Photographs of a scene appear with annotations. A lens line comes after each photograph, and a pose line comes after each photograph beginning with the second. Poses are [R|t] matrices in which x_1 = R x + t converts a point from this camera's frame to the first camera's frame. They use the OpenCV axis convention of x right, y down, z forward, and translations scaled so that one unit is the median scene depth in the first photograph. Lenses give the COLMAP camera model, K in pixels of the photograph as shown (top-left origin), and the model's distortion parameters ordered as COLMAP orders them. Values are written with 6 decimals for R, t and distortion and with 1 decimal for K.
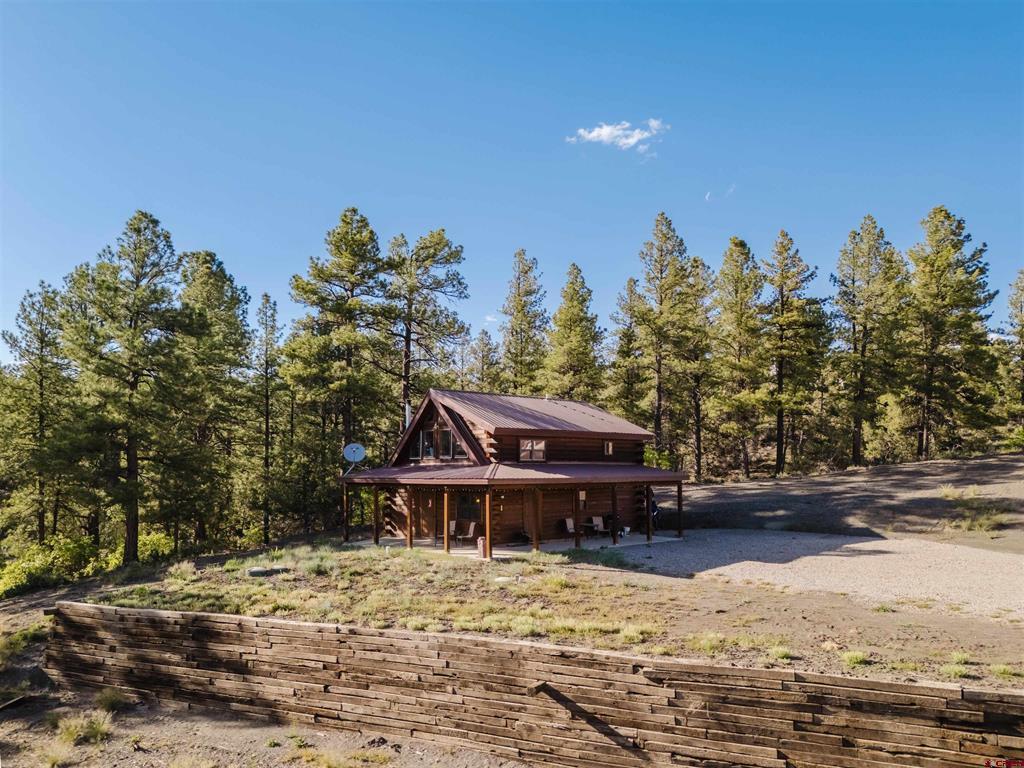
lens RADIAL K [[1003.8, 0, 512.0], [0, 1003.8, 384.0], [0, 0, 1]] dist [0.233584, -0.575621]
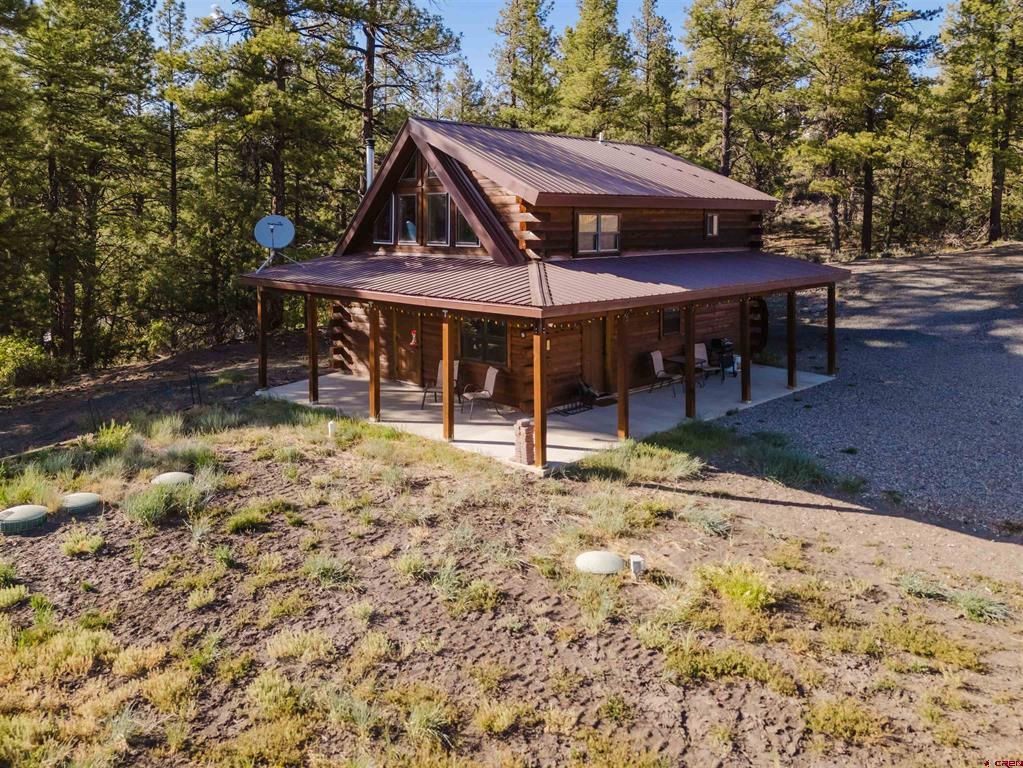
lens RADIAL K [[1098.7, 0, 514.1], [0, 1098.7, 262.8], [0, 0, 1]] dist [0.125071, 0.000701]
pose [[0.999682, 0.005673, 0.024581, -0.036132], [-0.008521, 0.993052, 0.117369, 0.011141], [-0.023744, -0.117542, 0.992784, 0.366105]]
